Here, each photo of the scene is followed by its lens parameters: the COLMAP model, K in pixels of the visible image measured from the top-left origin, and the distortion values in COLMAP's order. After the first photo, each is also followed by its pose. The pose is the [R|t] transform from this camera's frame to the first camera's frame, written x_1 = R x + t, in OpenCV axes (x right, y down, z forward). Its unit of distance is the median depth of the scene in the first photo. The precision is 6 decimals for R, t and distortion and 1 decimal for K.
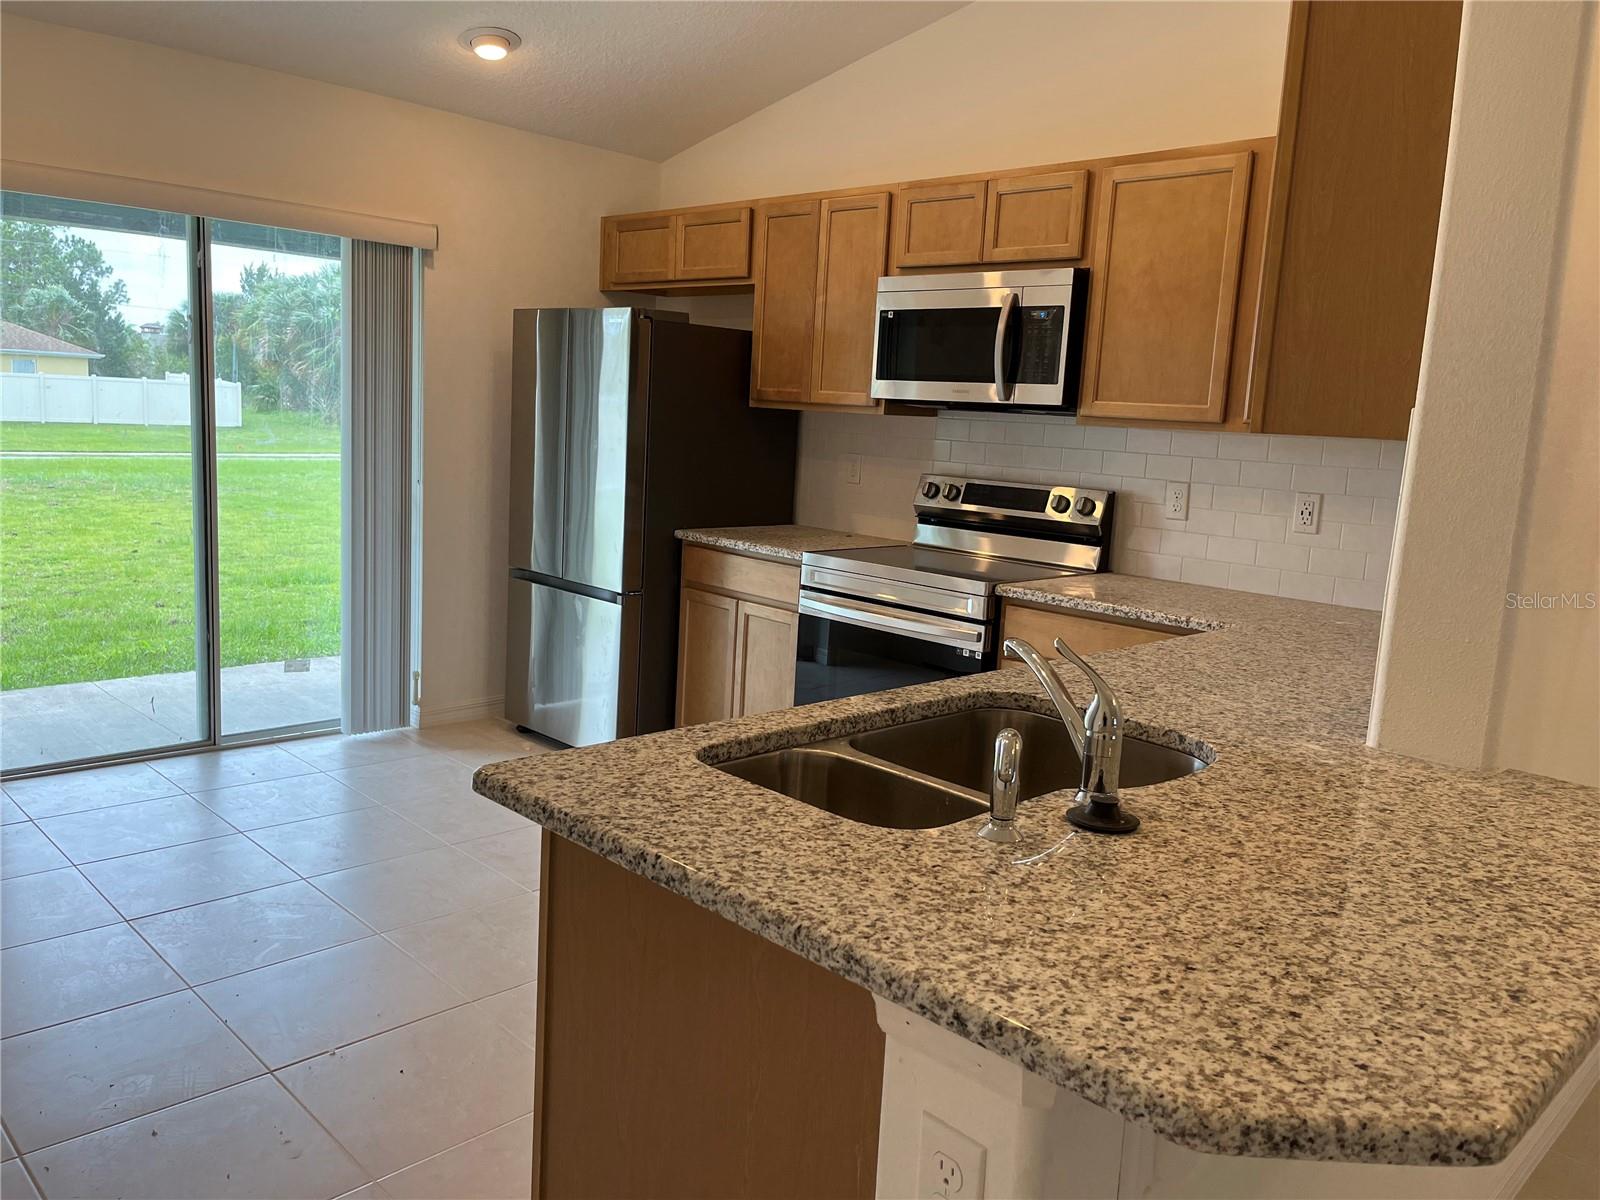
lens RADIAL K [[1207.9, 0, 796.5], [0, 1207.9, 609.5], [0, 0, 1]] dist [0.035910, -0.042764]
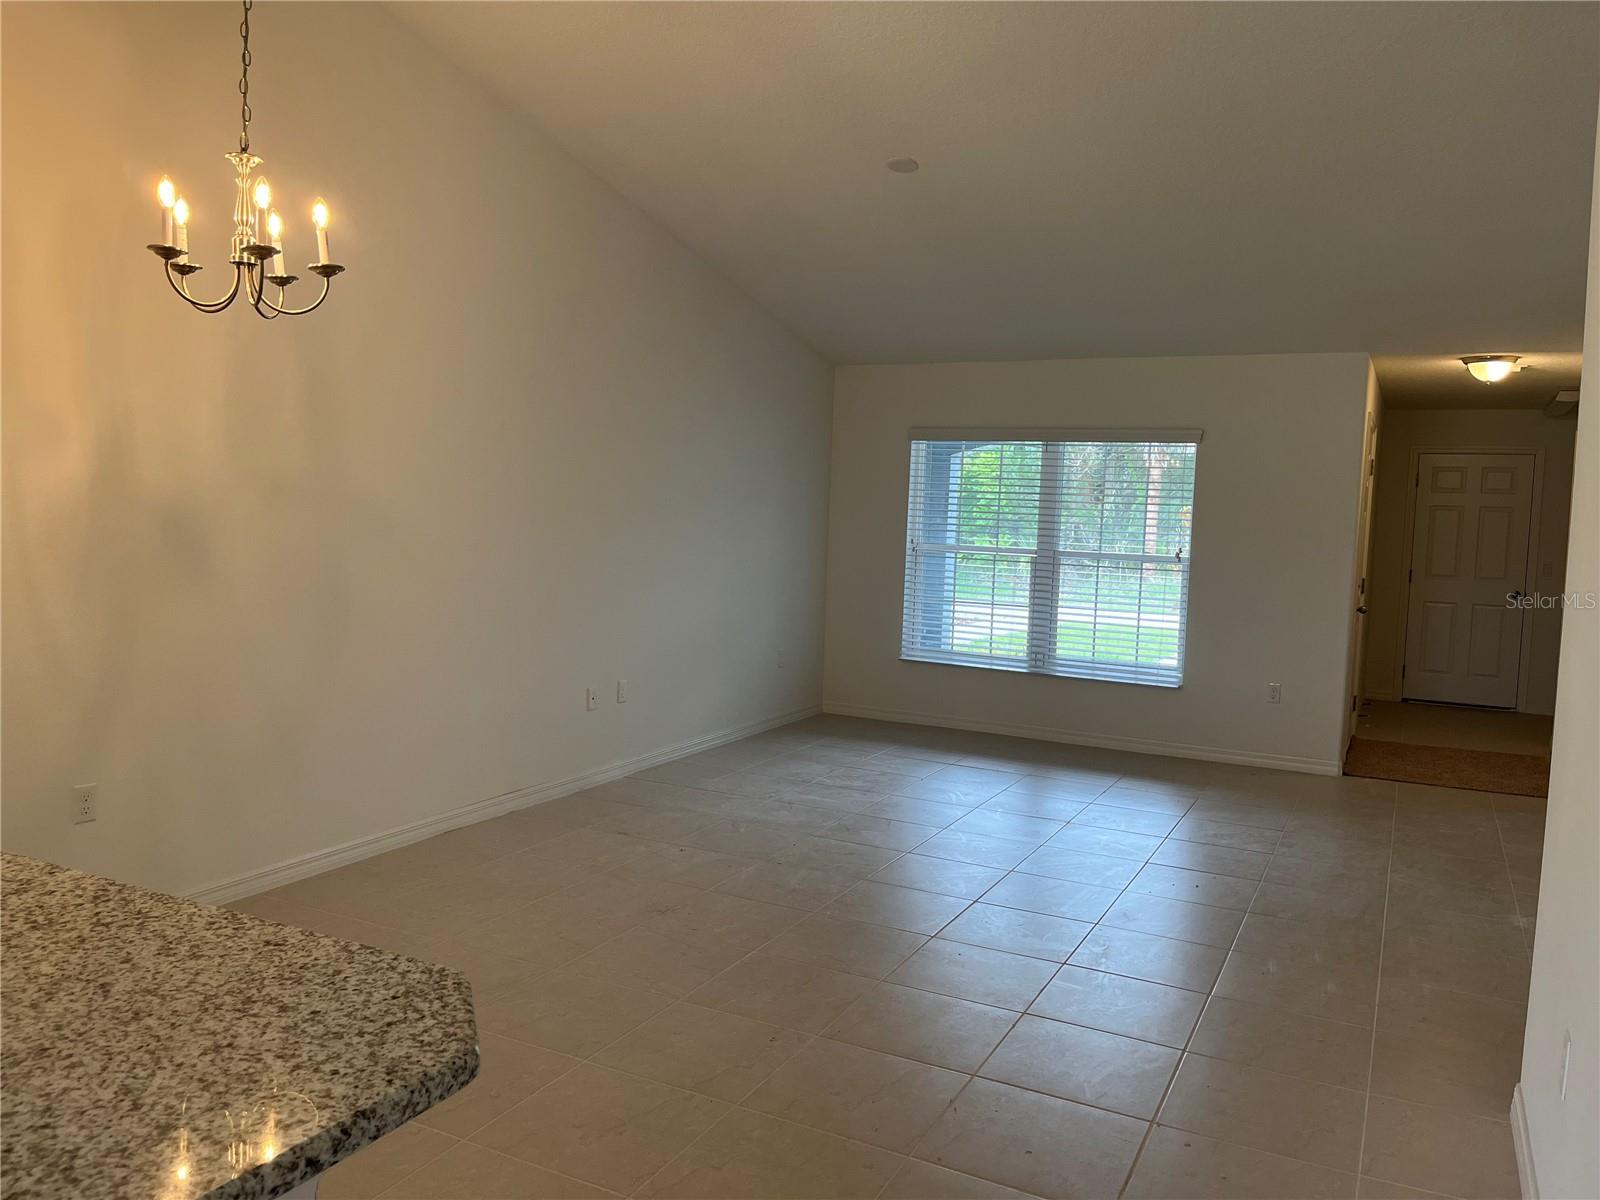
lens RADIAL K [[1207.9, 0, 804.7], [0, 1207.9, 598.6], [0, 0, 1]] dist [0.035910, -0.042764]
pose [[-0.314850, -0.134597, 0.939549, -0.258878], [0.102200, 0.979331, 0.174544, -0.075063], [-0.943623, 0.150977, -0.294587, 0.246422]]
